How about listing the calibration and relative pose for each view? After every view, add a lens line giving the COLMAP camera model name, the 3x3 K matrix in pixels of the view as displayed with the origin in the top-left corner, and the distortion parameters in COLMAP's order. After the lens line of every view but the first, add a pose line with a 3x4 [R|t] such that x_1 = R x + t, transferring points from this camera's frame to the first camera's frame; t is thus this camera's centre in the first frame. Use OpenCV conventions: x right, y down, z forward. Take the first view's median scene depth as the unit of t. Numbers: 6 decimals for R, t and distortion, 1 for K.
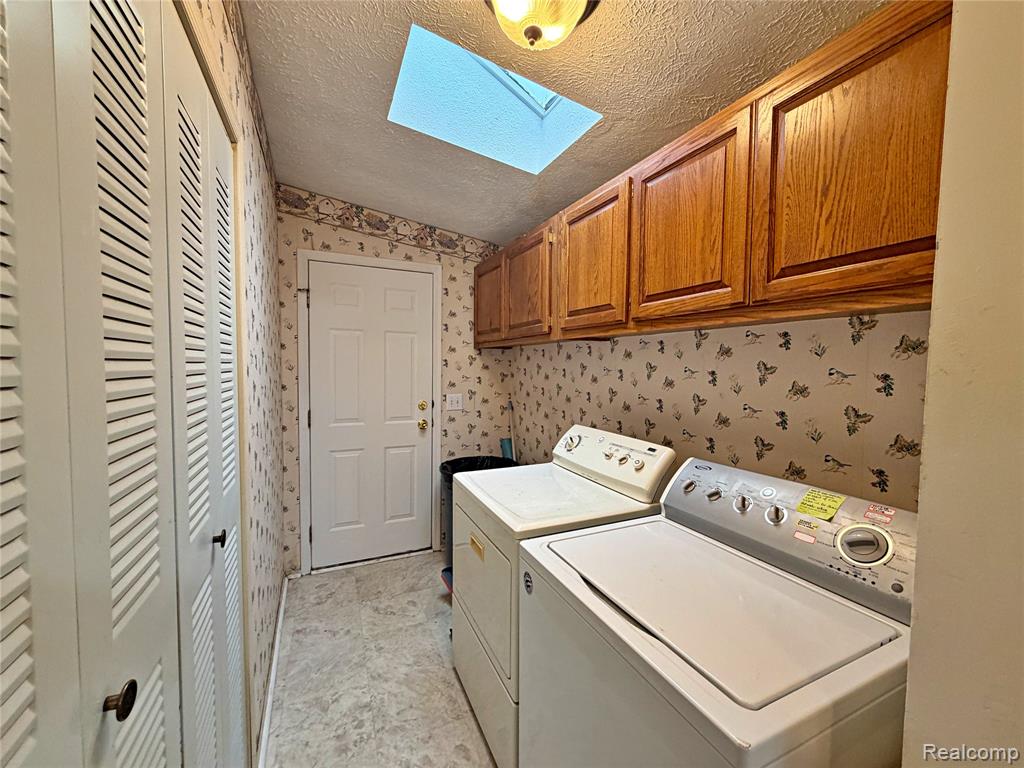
lens RADIAL K [[400.5, 0, 499.4], [0, 400.5, 381.4], [0, 0, 1]] dist [0.001127, 0.000092]
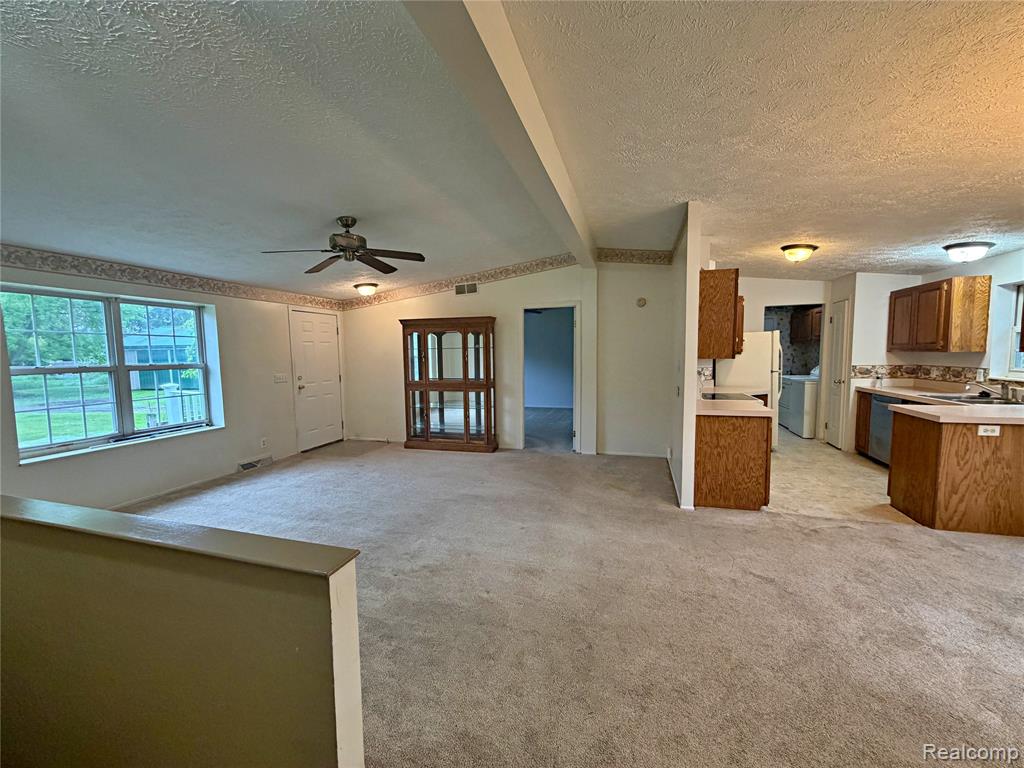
lens RADIAL K [[409.3, 0, 512.0], [0, 409.3, 384.0], [0, 0, 1]] dist [0.001101, 0.000119]
pose [[0.759034, 0.032673, -0.650231, 0.346032], [-0.008450, 0.999150, 0.040342, 0.106572], [0.650996, -0.025126, 0.758665, -2.536863]]
